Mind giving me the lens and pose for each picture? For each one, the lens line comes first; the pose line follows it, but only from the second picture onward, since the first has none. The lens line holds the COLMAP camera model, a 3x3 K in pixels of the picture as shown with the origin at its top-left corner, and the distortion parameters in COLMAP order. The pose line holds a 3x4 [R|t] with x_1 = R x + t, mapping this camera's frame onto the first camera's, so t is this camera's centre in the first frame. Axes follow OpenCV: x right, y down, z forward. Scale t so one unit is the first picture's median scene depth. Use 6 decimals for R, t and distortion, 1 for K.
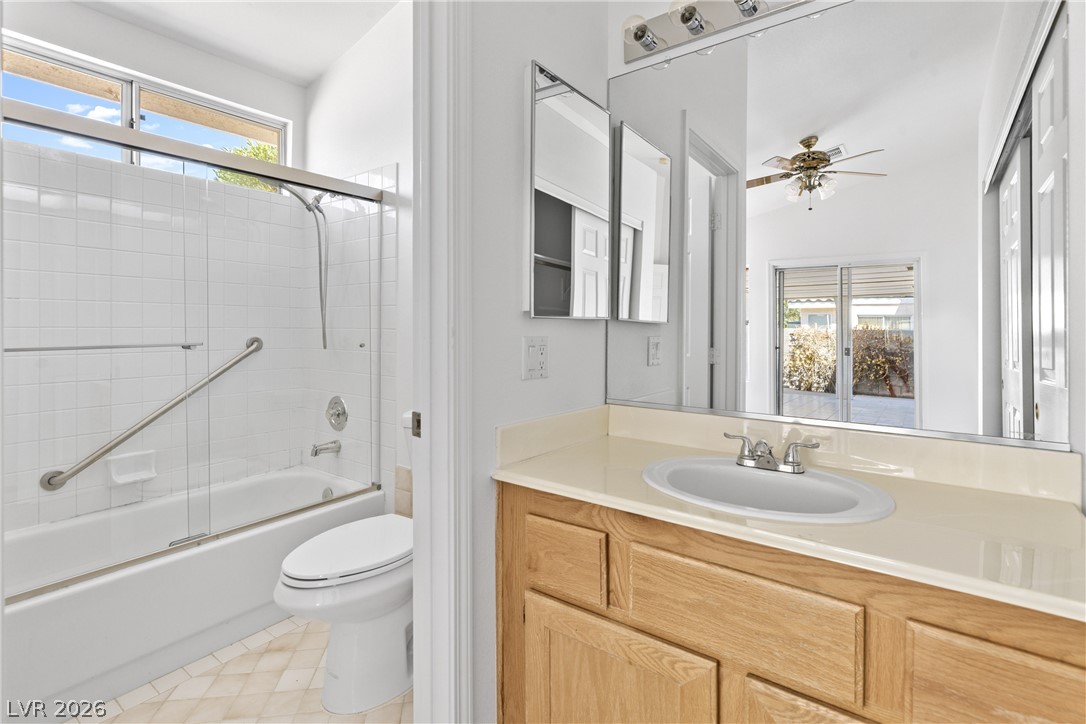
lens RADIAL K [[520.9, 0, 570.5], [0, 520.9, 328.6], [0, 0, 1]] dist [-0.005388, -0.000213]
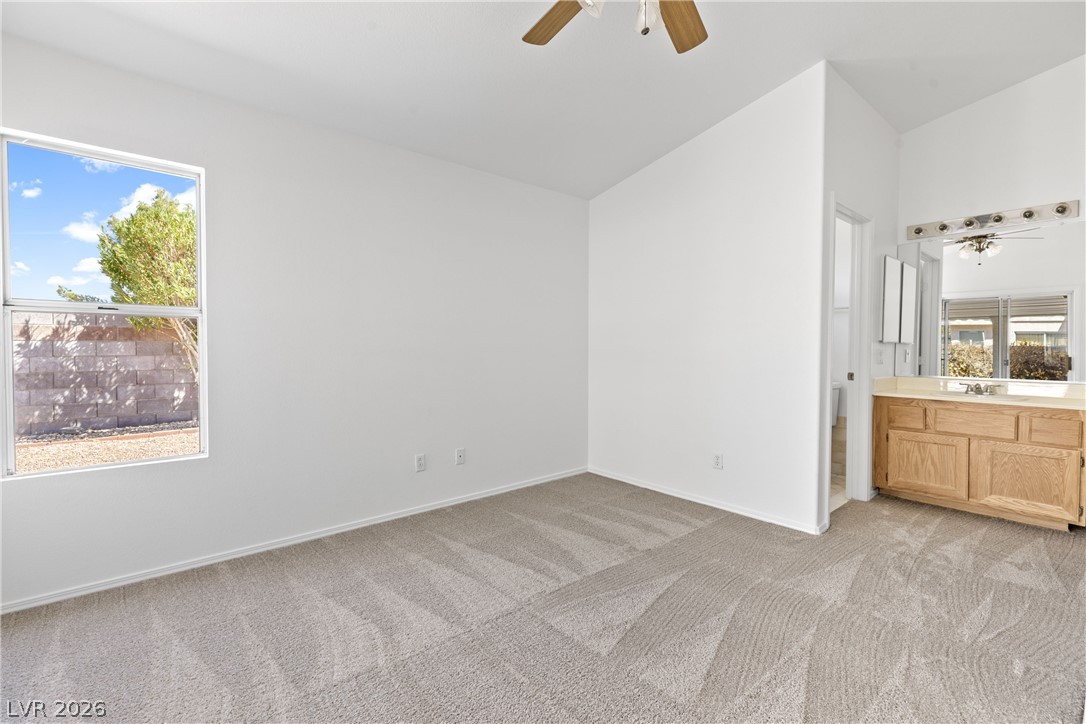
lens RADIAL K [[496.3, 0, 547.5], [0, 496.3, 353.5], [0, 0, 1]] dist [-0.005222, -0.000059]
pose [[0.968034, 0.010301, -0.250607, -0.160177], [-0.004380, 0.999698, 0.024173, -0.002514], [0.250781, -0.022303, 0.967787, -0.288439]]
